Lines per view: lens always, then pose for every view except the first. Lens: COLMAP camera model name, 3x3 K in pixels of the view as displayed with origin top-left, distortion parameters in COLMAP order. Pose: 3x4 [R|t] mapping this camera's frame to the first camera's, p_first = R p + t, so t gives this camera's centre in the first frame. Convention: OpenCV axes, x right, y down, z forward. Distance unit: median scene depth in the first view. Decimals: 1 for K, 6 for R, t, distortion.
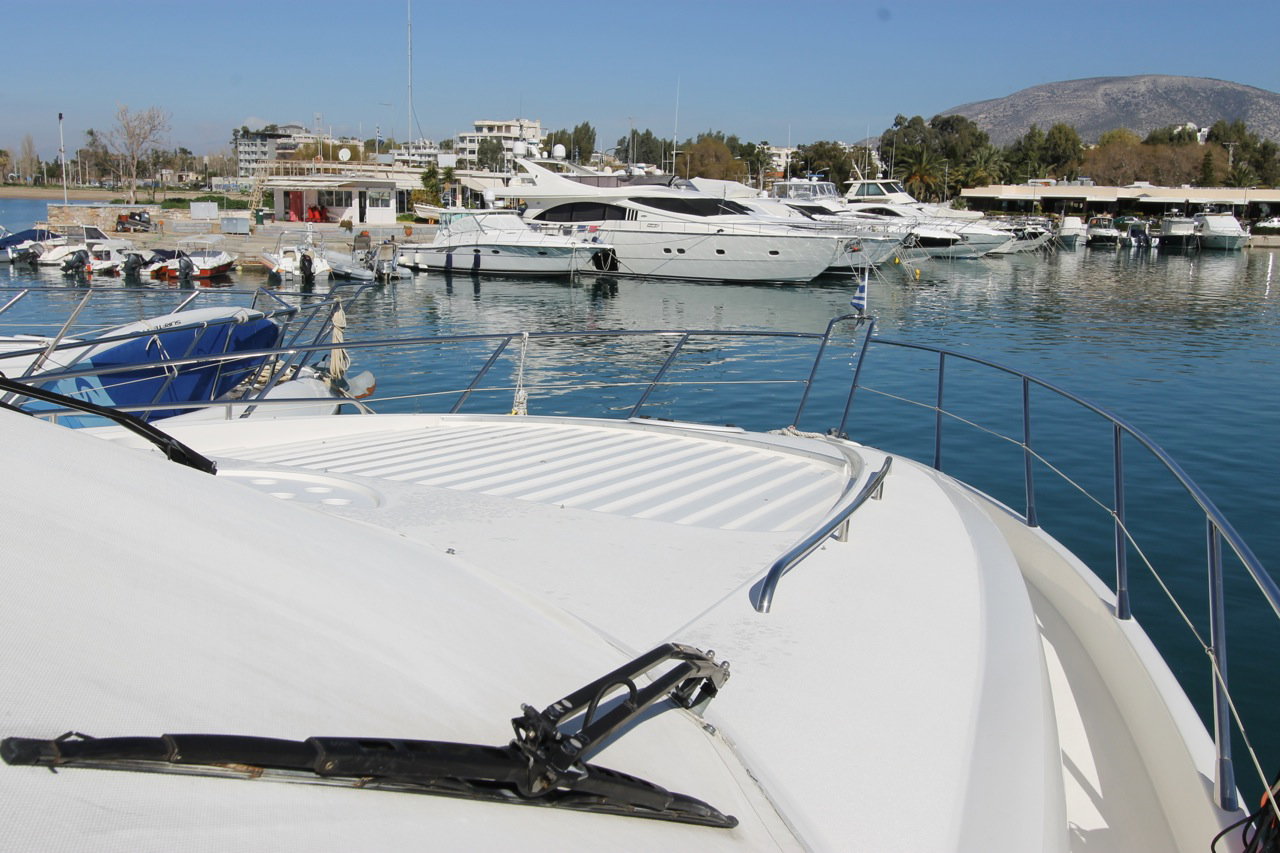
lens RADIAL K [[1174.2, 0, 637.2], [0, 1174.2, 426.6], [0, 0, 1]] dist [-0.018753, 0.060323]
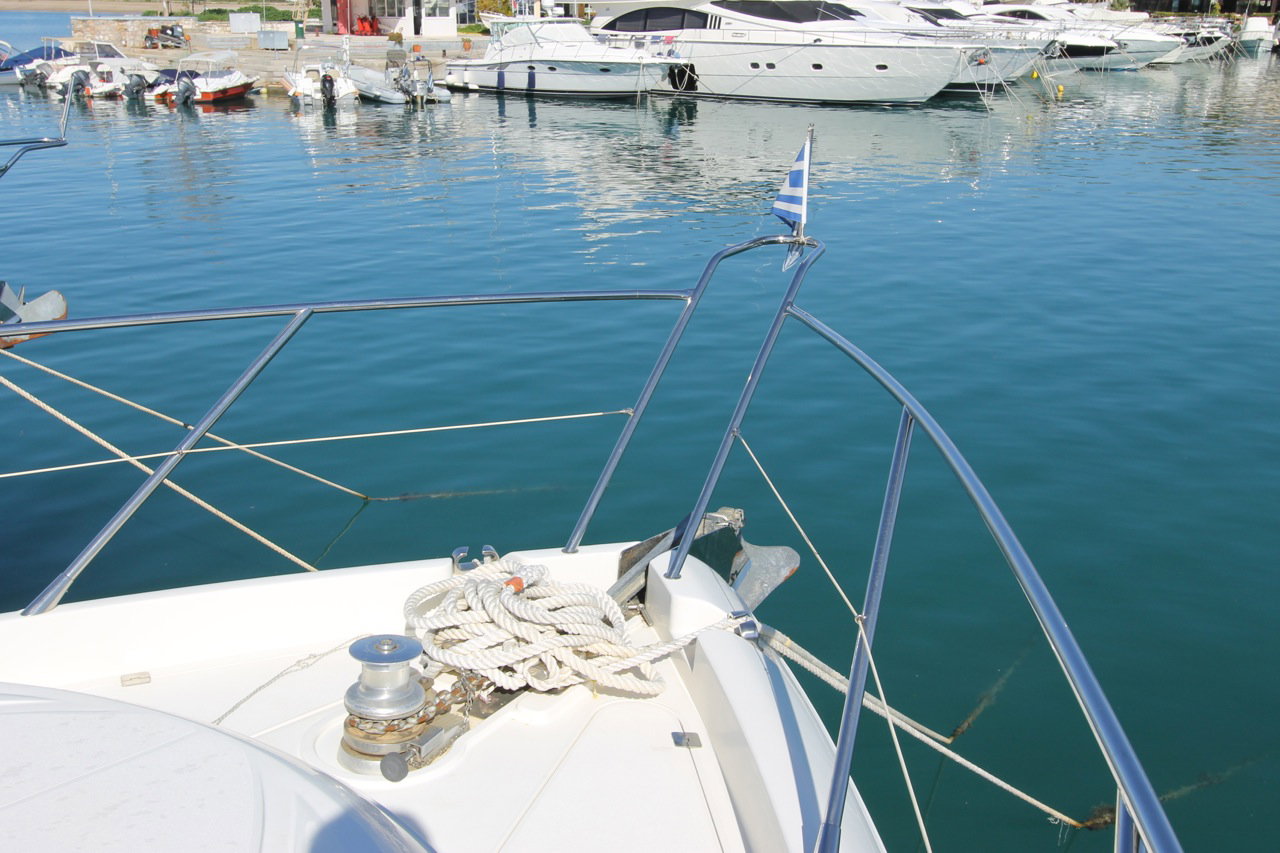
lens RADIAL K [[1219.6, 0, 642.5], [0, 1219.6, 410.0], [0, 0, 1]] dist [0.001962, 0.019906]
pose [[0.995447, 0.017287, -0.093734, 0.025403], [-0.005186, 0.991782, 0.127837, -0.012673], [0.095174, -0.126769, 0.987356, 0.075322]]
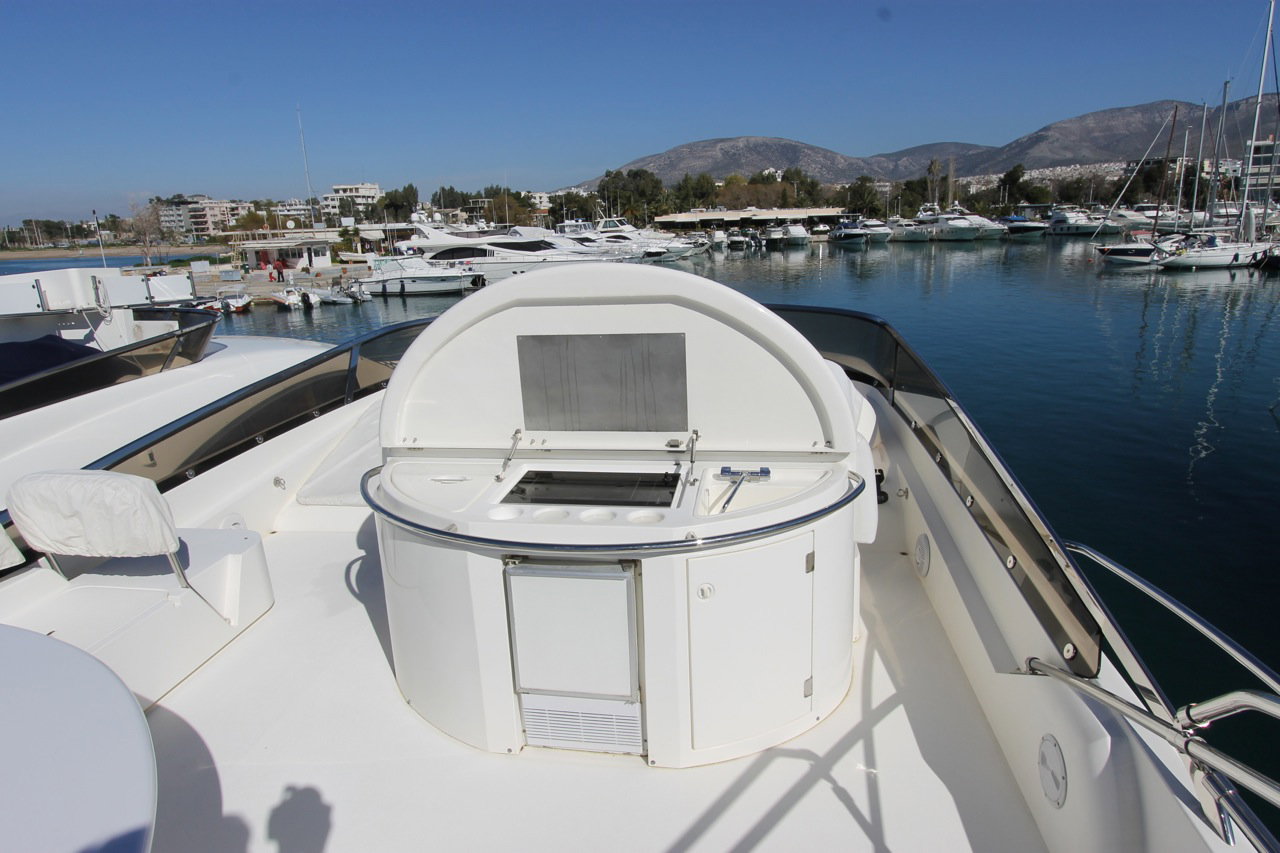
lens RADIAL K [[739.2, 0, 644.2], [0, 739.2, 415.4], [0, 0, 1]] dist [-0.024076, 0.010574]
pose [[0.963208, -0.119518, 0.240721, -0.062612], [0.103575, 0.991568, 0.077877, -0.003447], [-0.247999, -0.050079, 0.967465, -0.100028]]
